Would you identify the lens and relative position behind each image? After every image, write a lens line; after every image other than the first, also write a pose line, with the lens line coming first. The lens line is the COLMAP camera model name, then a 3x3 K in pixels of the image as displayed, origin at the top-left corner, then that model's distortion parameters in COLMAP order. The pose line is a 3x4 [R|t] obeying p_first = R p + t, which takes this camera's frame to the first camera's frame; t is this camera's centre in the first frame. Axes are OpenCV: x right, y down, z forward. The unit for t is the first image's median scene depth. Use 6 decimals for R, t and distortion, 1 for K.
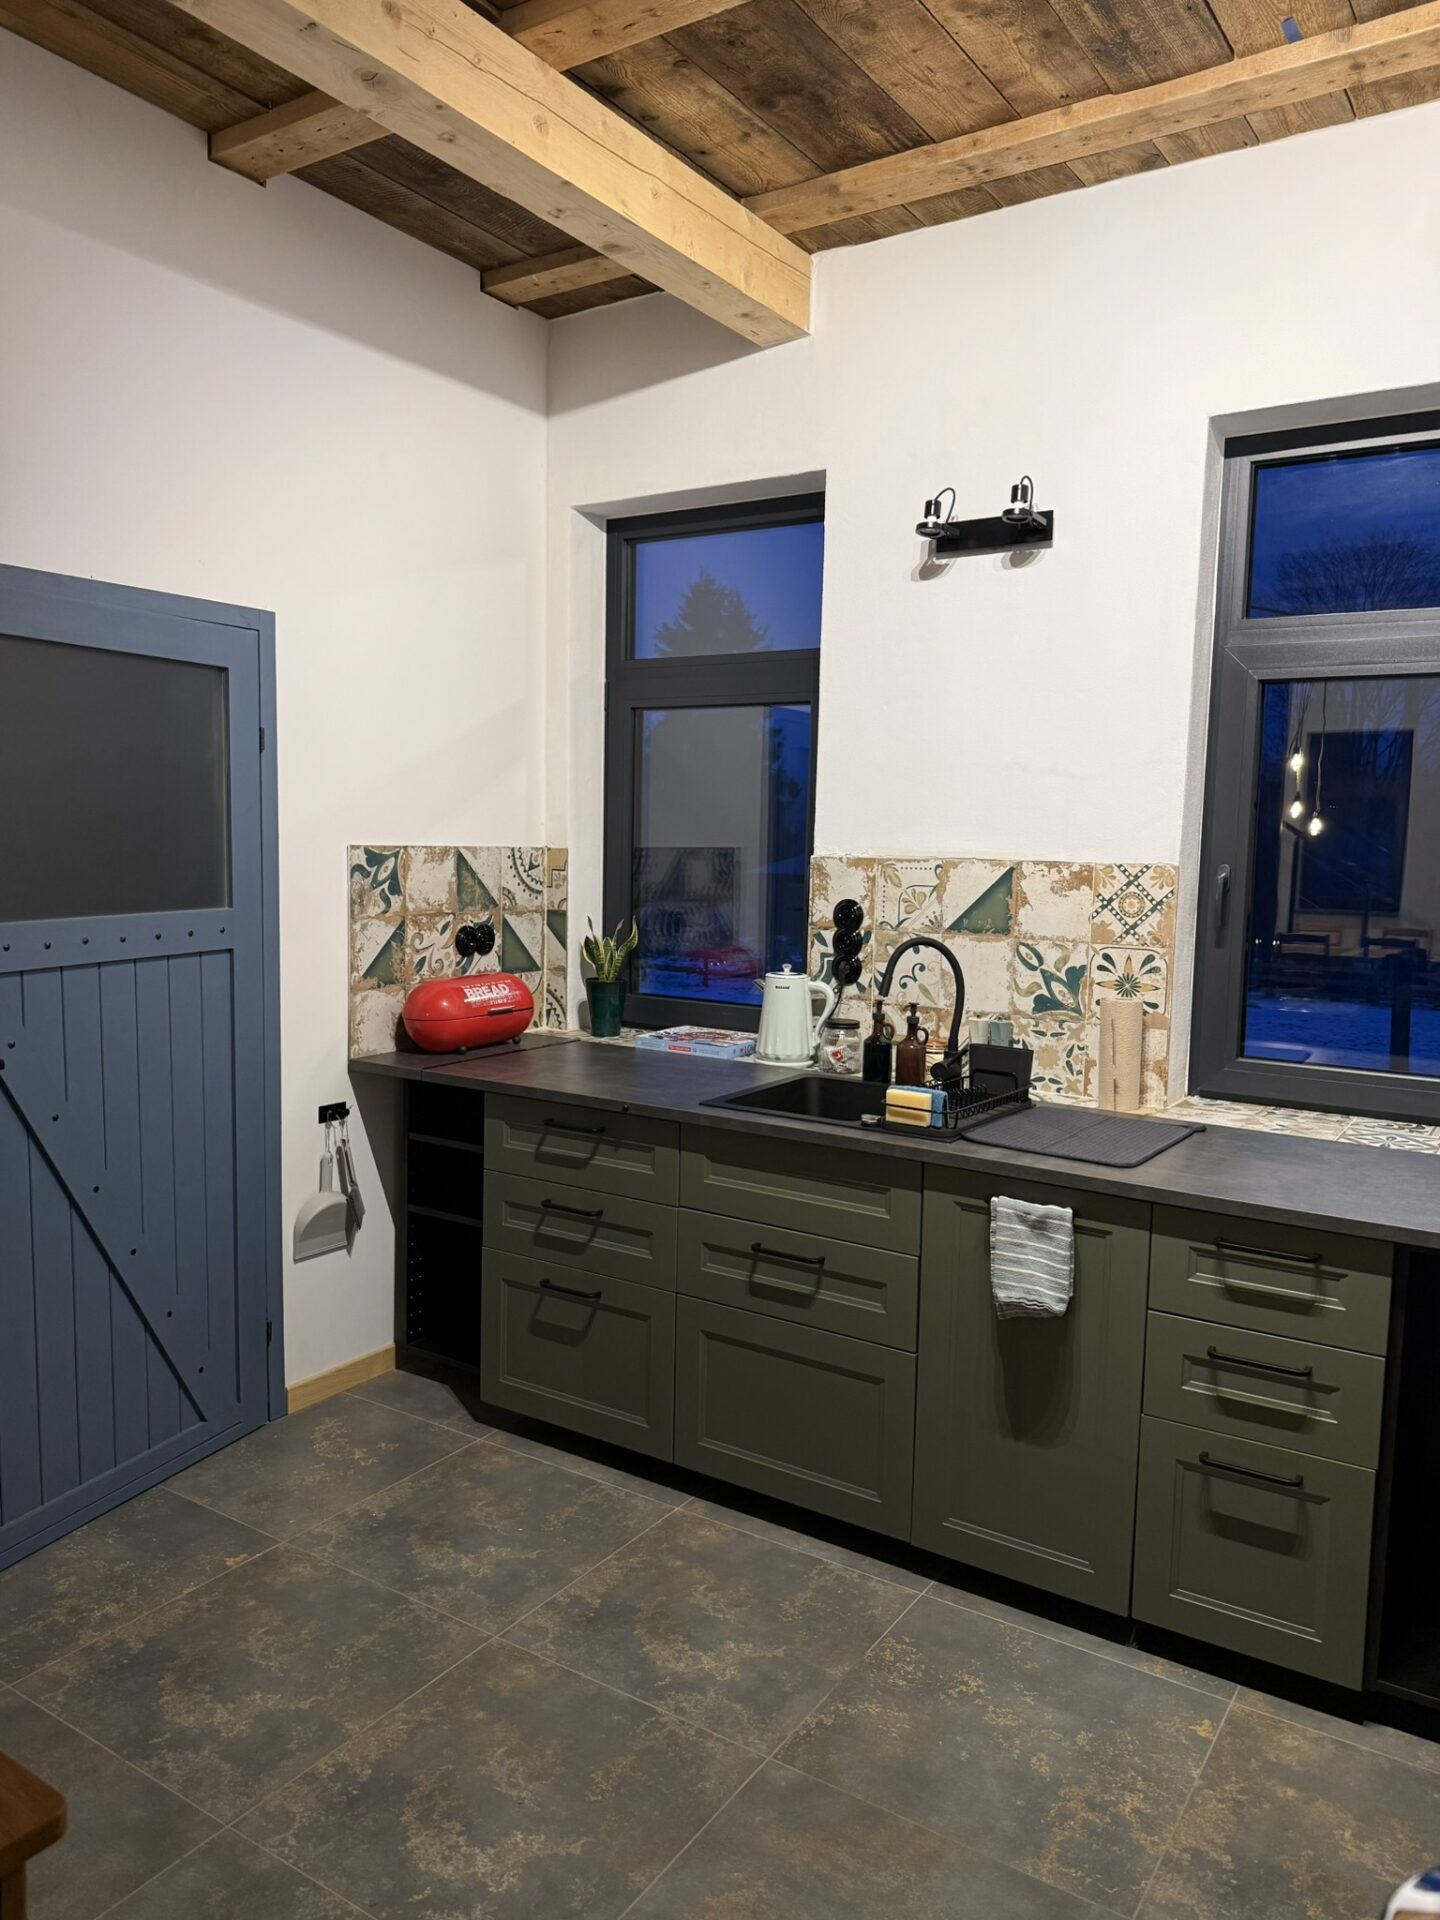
lens RADIAL K [[1361.5, 0, 706.5], [0, 1361.5, 964.0], [0, 0, 1]] dist [0.034723, -0.042509]
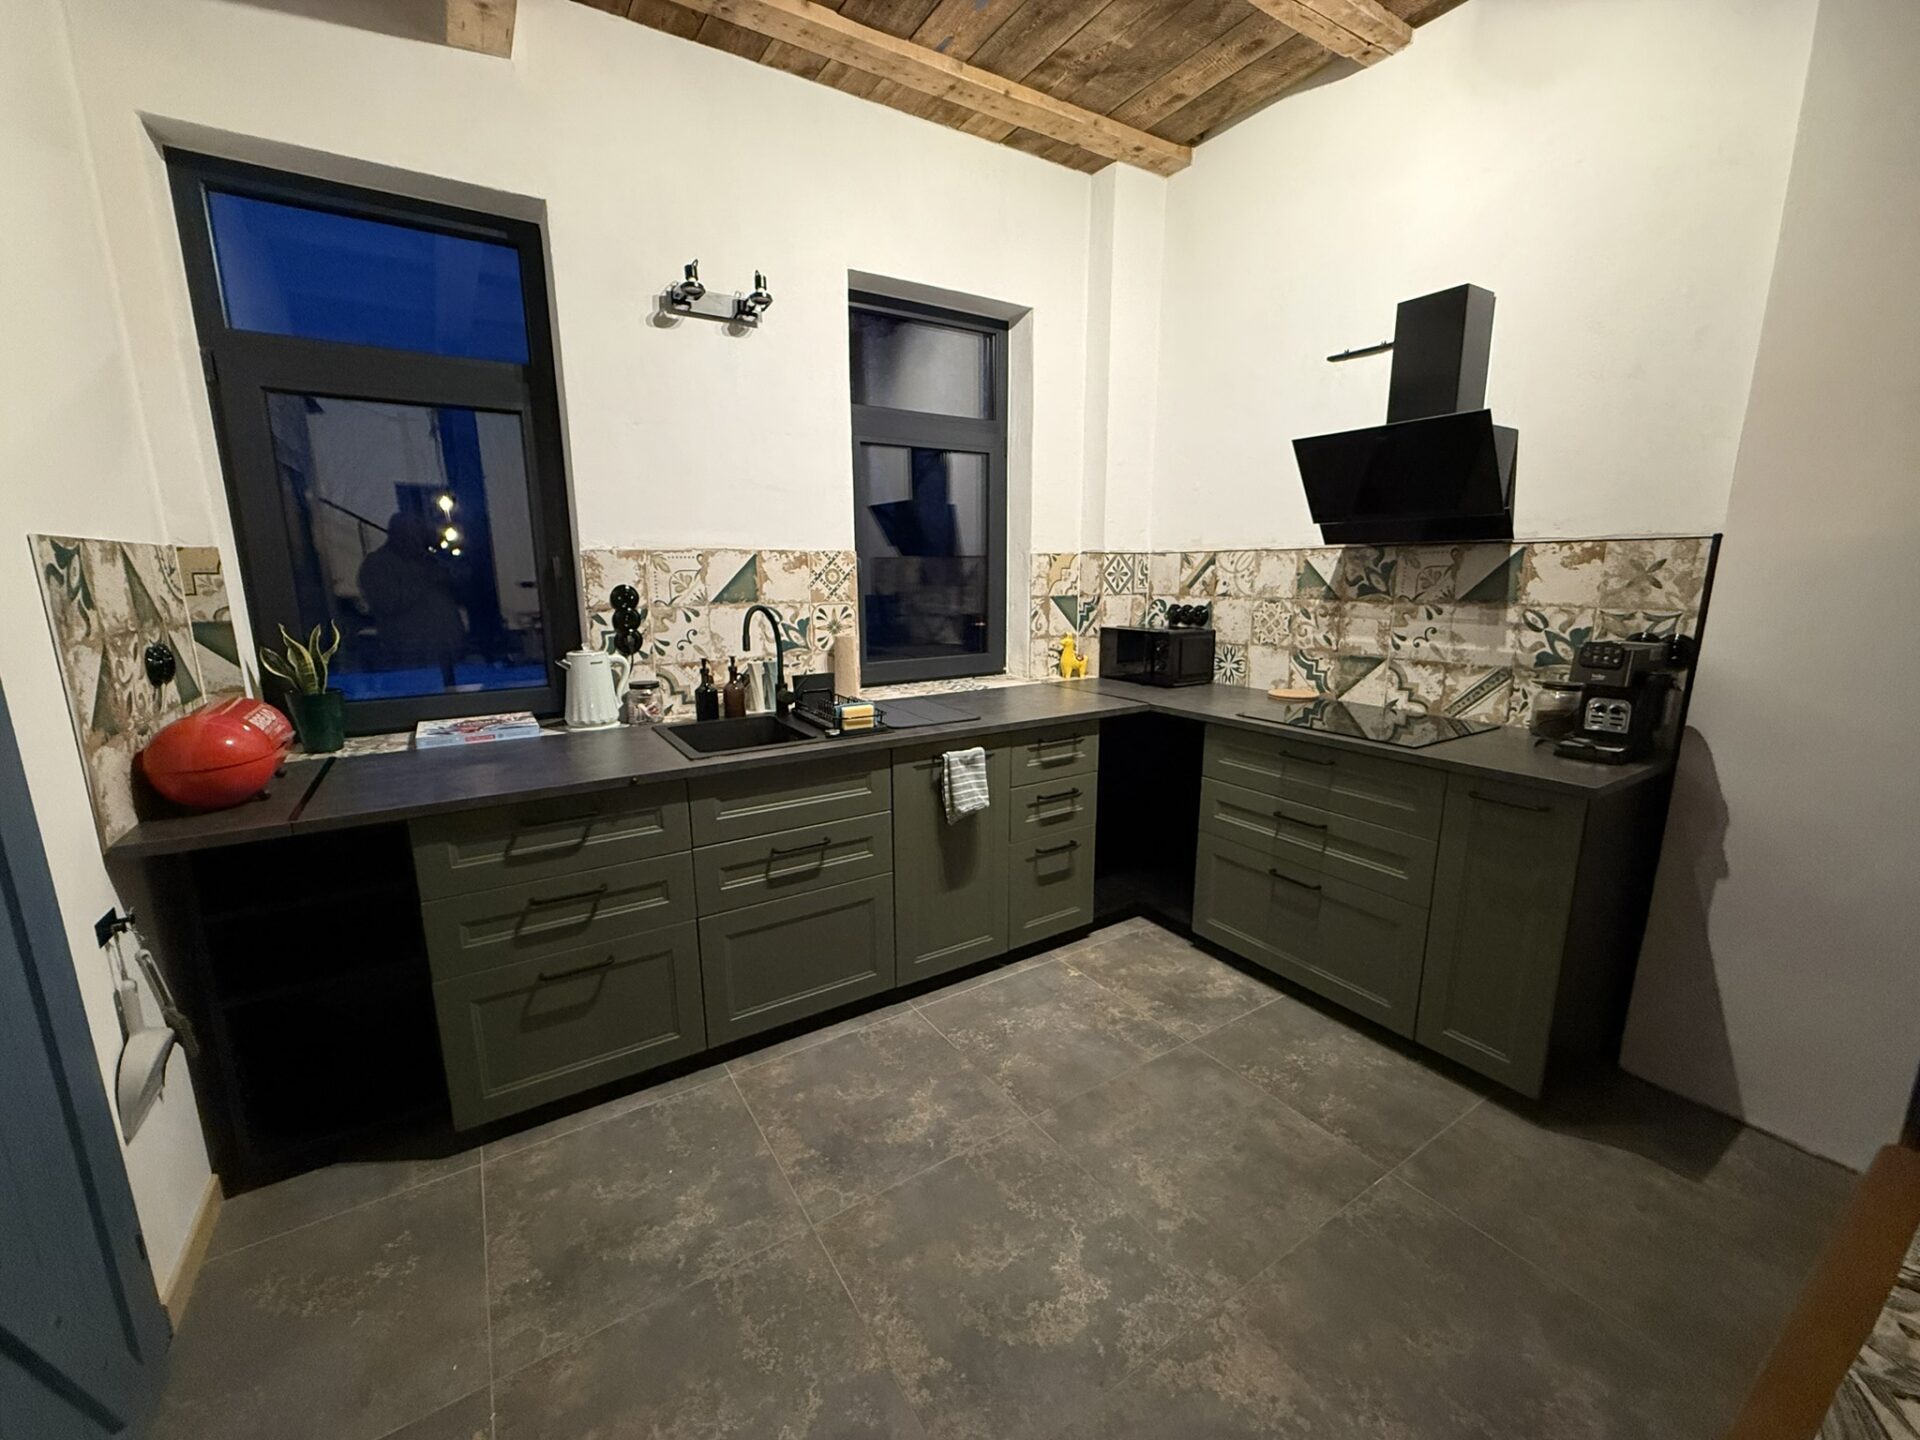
lens RADIAL K [[766.9, 0, 957.3], [0, 766.9, 720.8], [0, 0, 1]] dist [-0.002175, 0.000560]
pose [[0.403386, -0.202946, 0.892240, -0.470704], [0.099966, 0.979032, 0.177493, -0.022387], [-0.909553, 0.017595, 0.415215, 0.486759]]
